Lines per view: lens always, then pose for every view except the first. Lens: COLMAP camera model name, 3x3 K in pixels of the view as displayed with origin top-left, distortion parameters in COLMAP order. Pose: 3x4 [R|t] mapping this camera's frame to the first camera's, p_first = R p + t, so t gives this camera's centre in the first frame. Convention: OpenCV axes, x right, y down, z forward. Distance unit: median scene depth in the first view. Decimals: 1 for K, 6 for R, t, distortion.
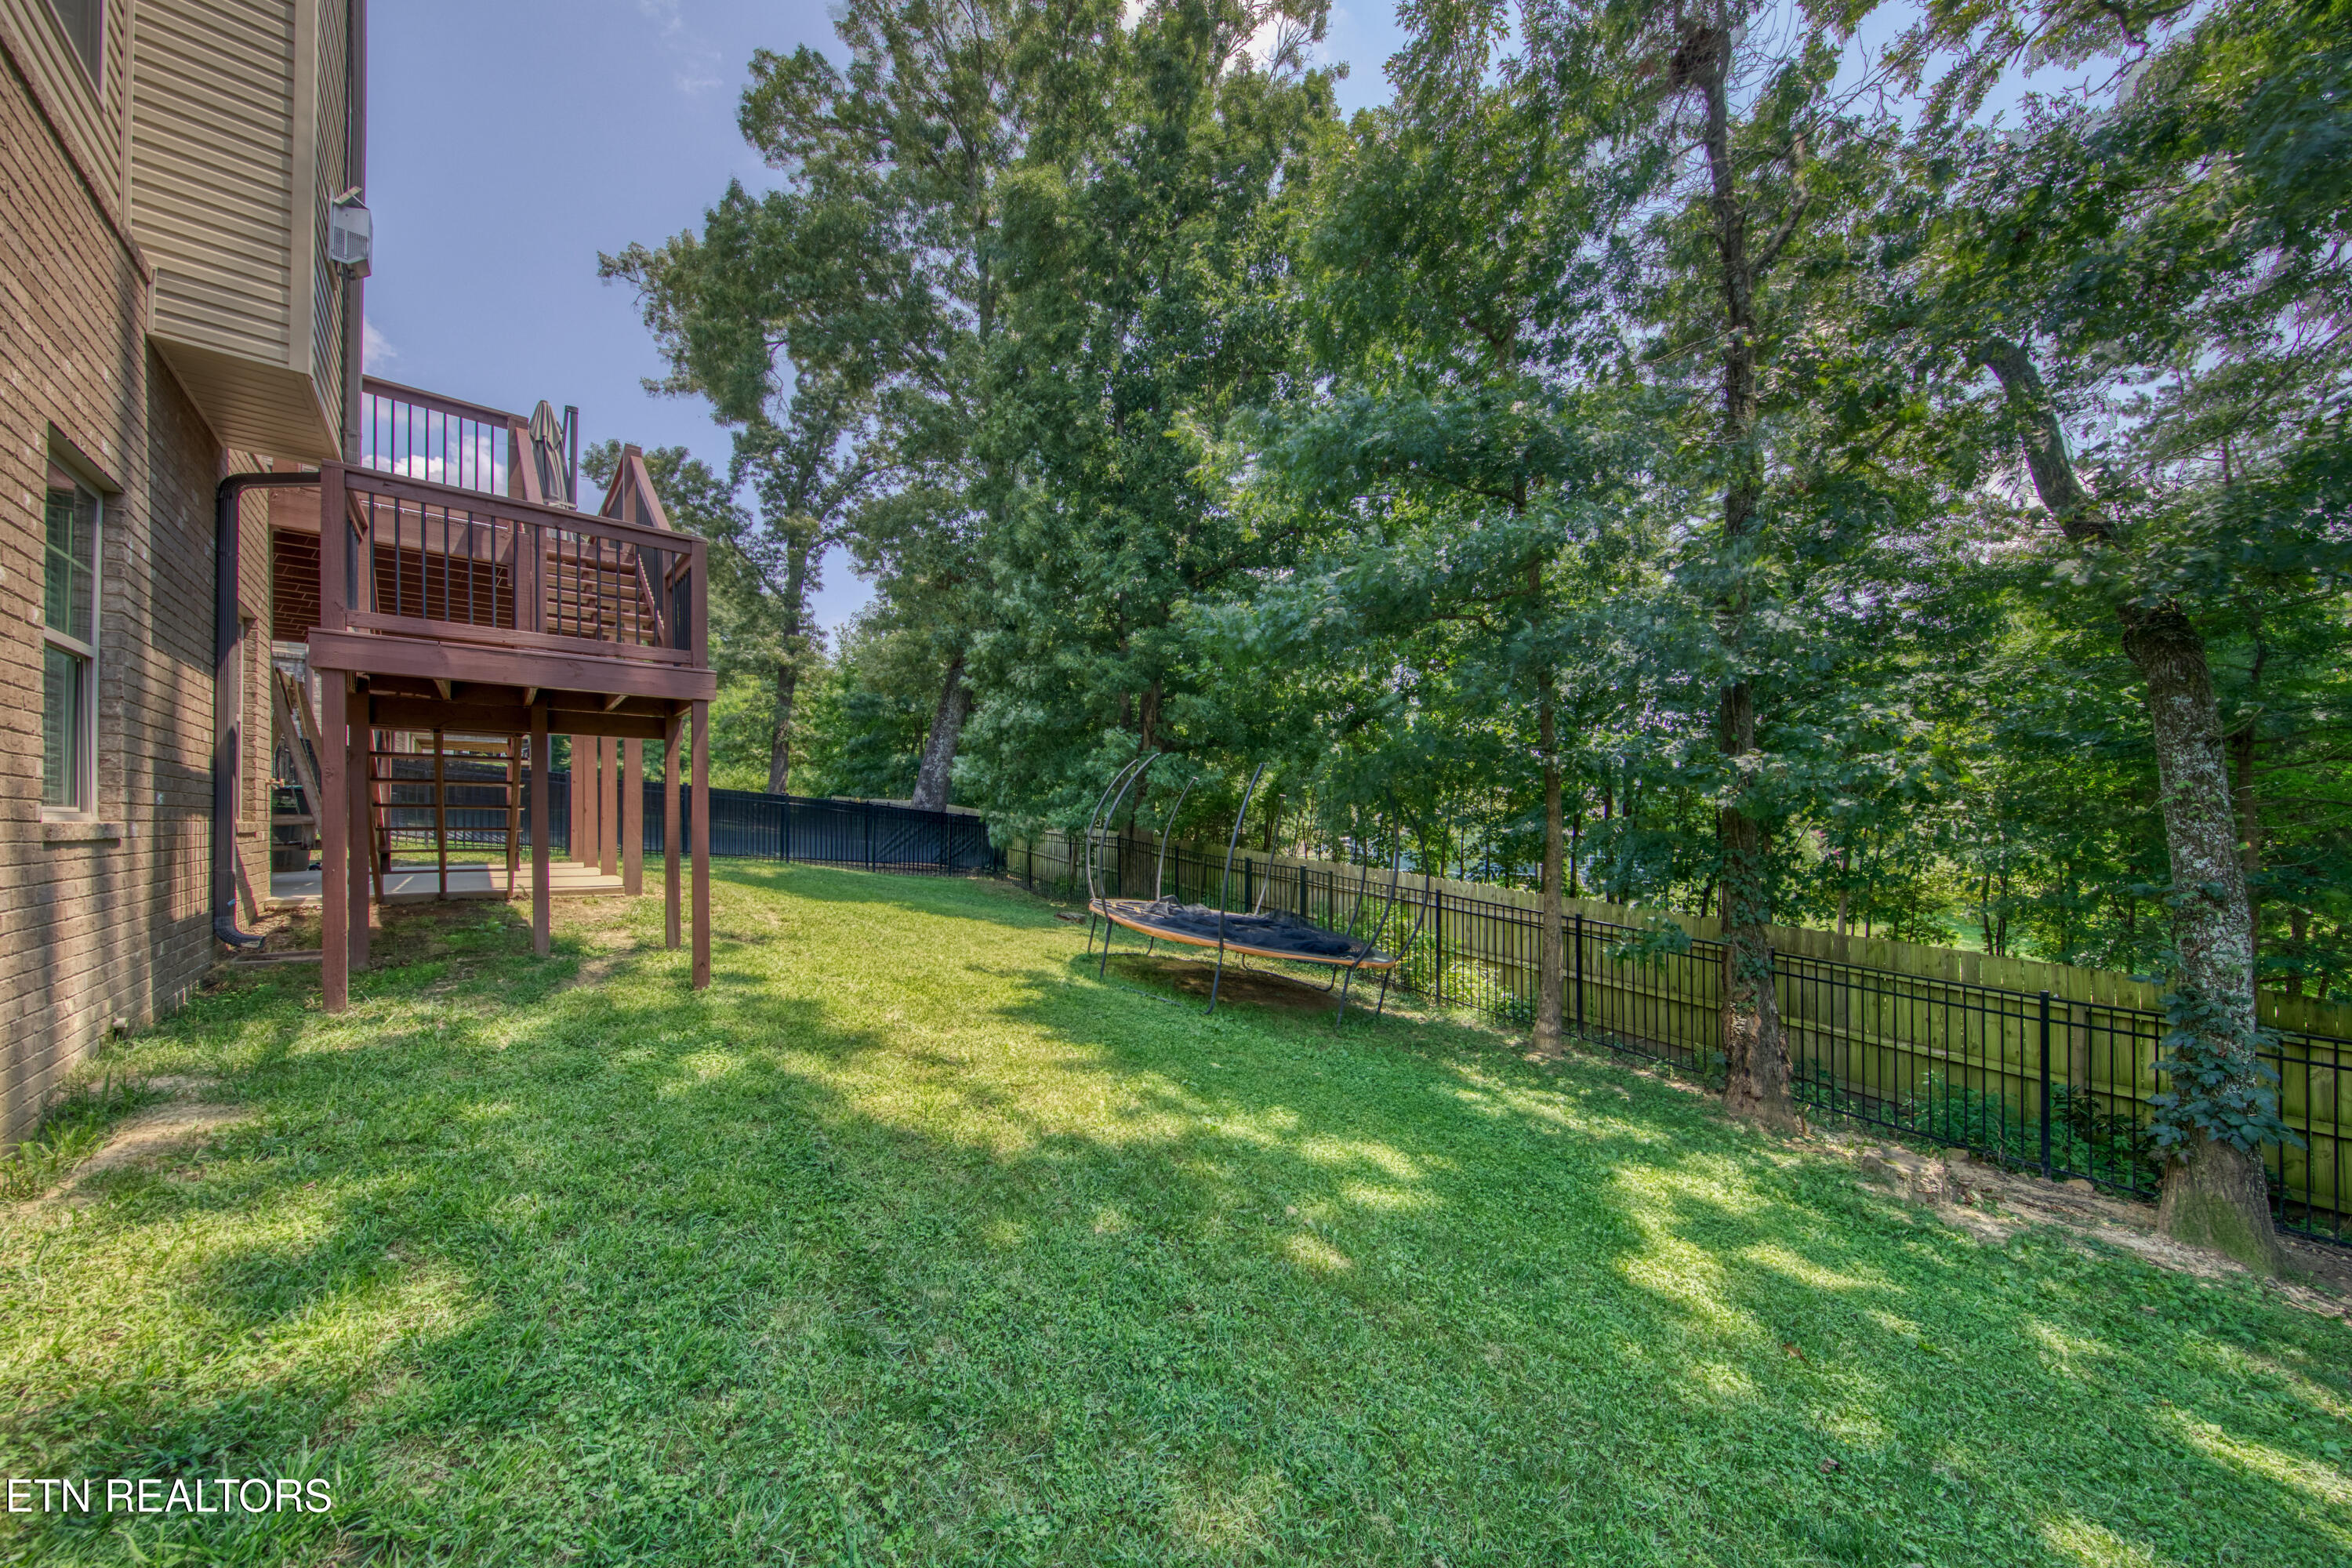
lens RADIAL K [[780.0, 0, 1180.4], [0, 780.0, 801.4], [0, 0, 1]] dist [0.009015, -0.004560]
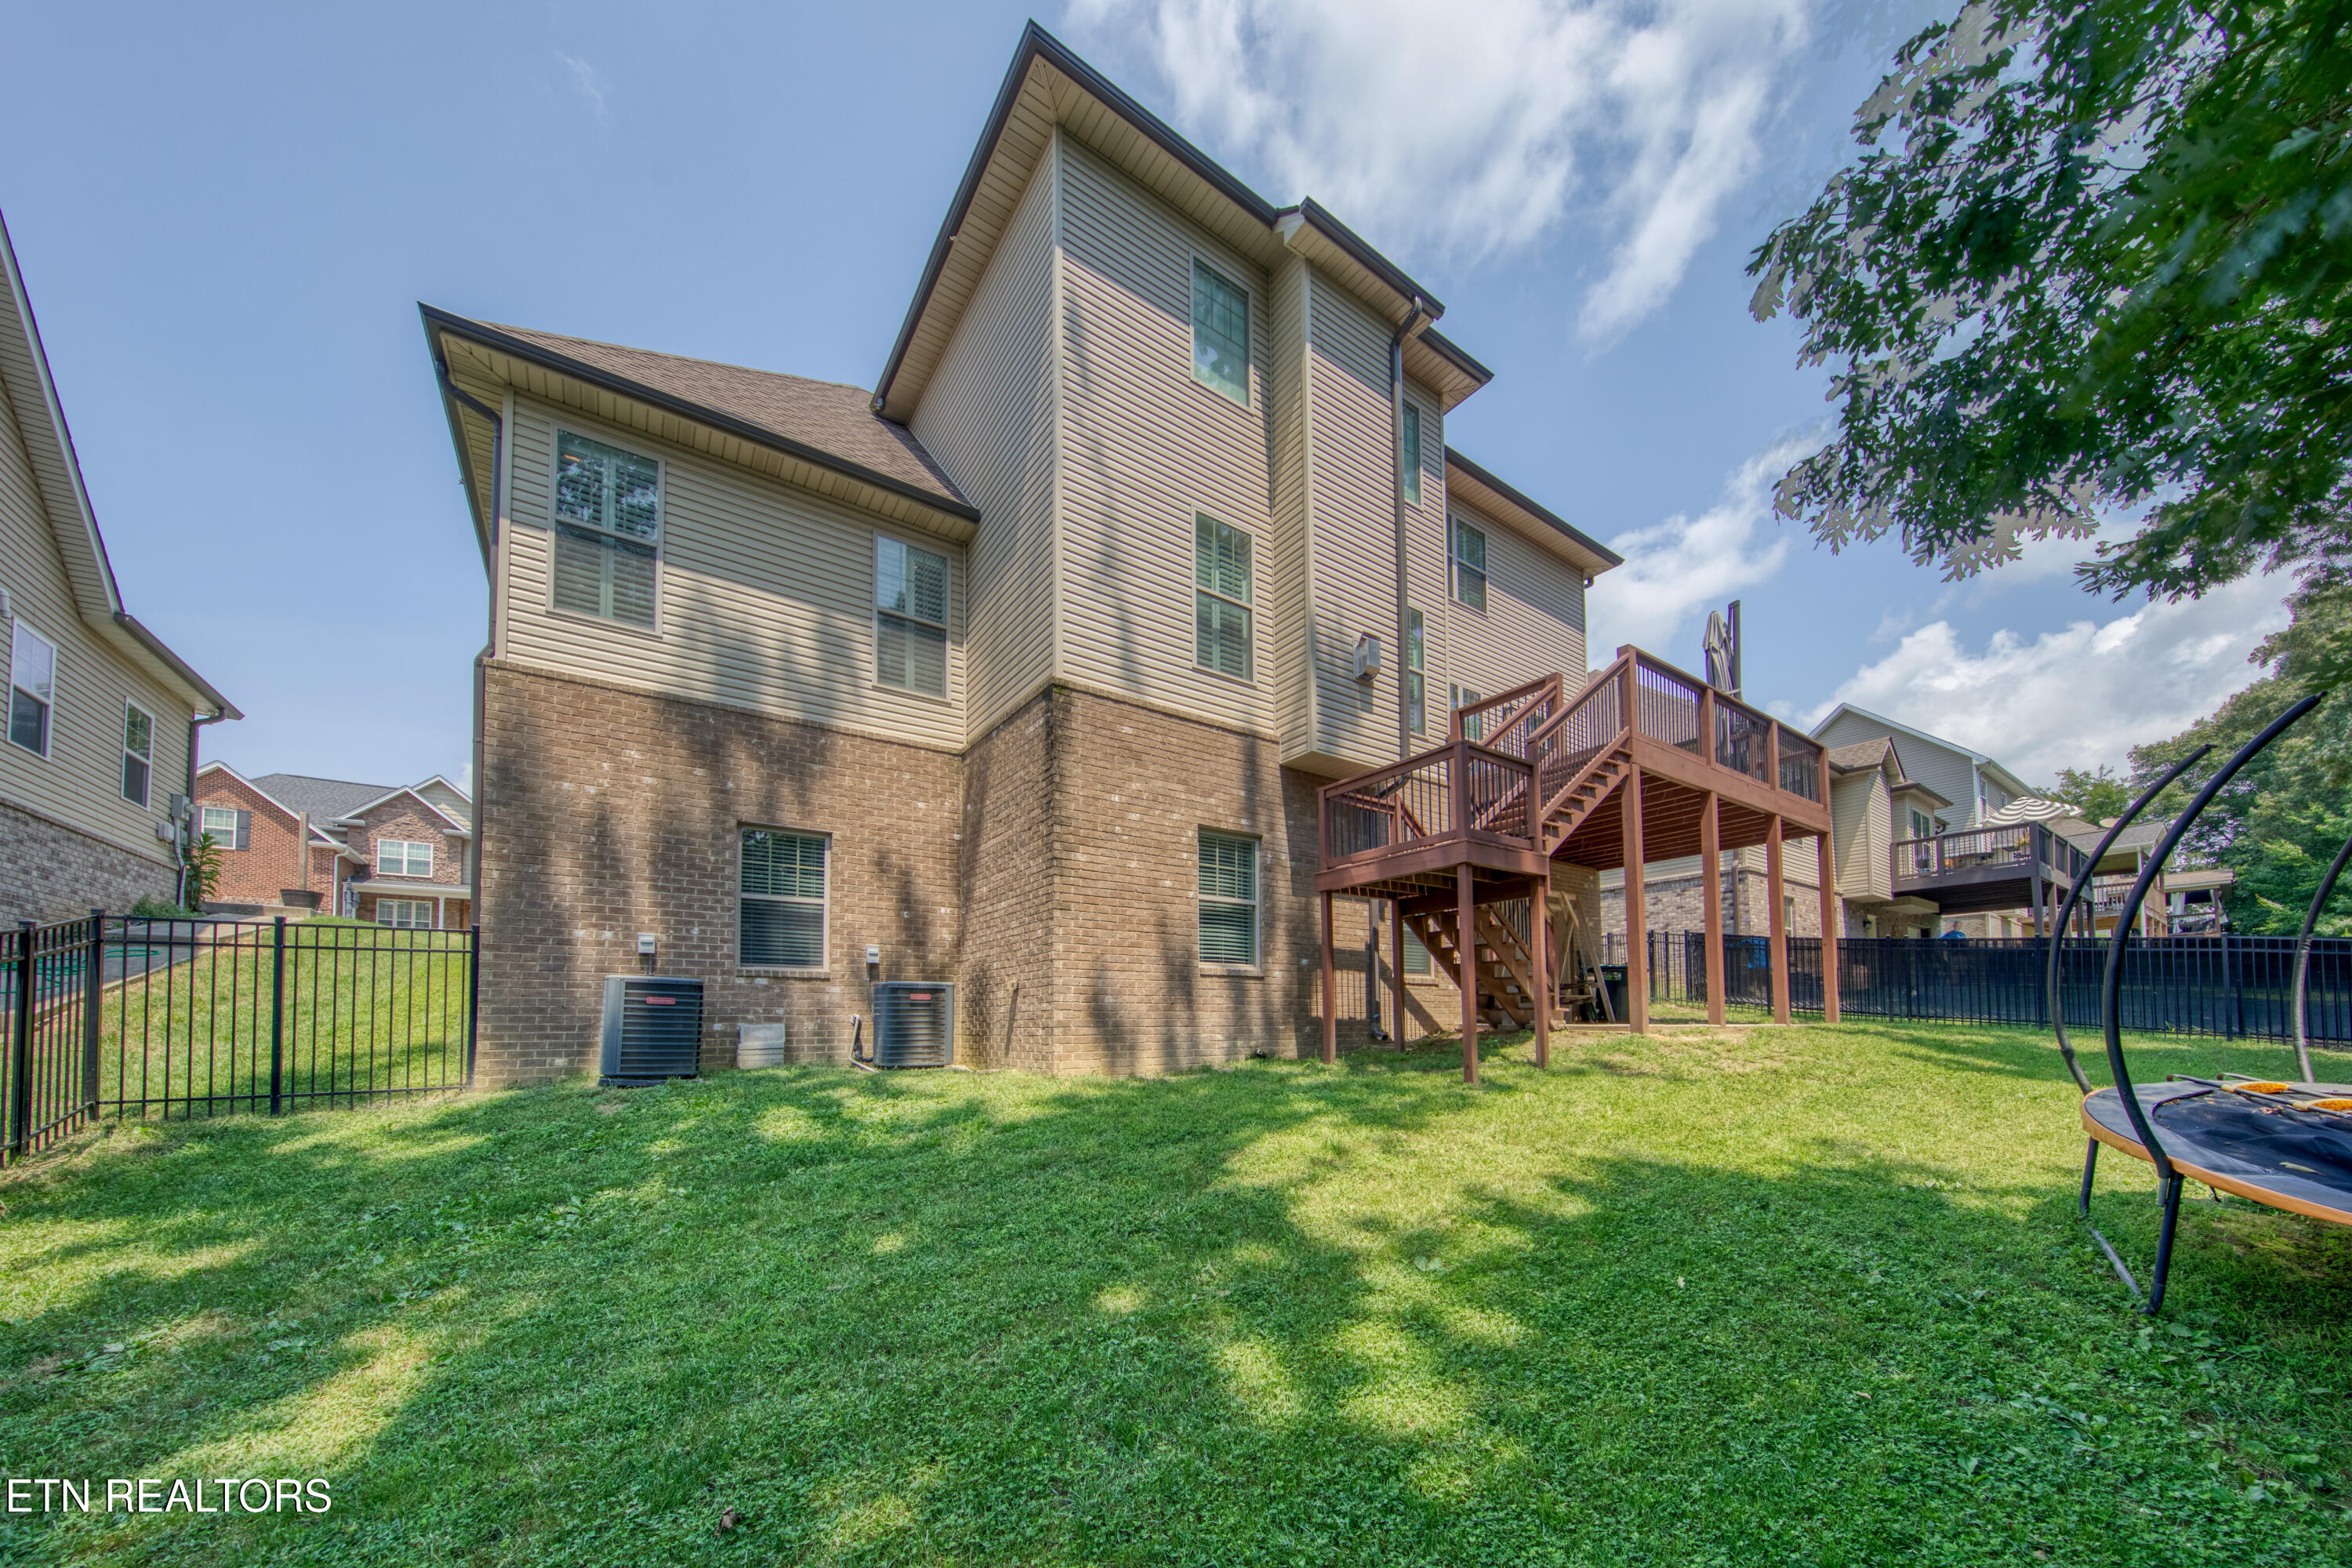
lens RADIAL K [[780.0, 0, 1180.4], [0, 780.0, 801.4], [0, 0, 1]] dist [0.009015, -0.004560]
pose [[-0.116659, -0.257292, -0.959266, 0.883759], [0.013955, 0.965341, -0.260618, 0.154514], [0.993074, -0.043790, -0.109026, 0.841188]]
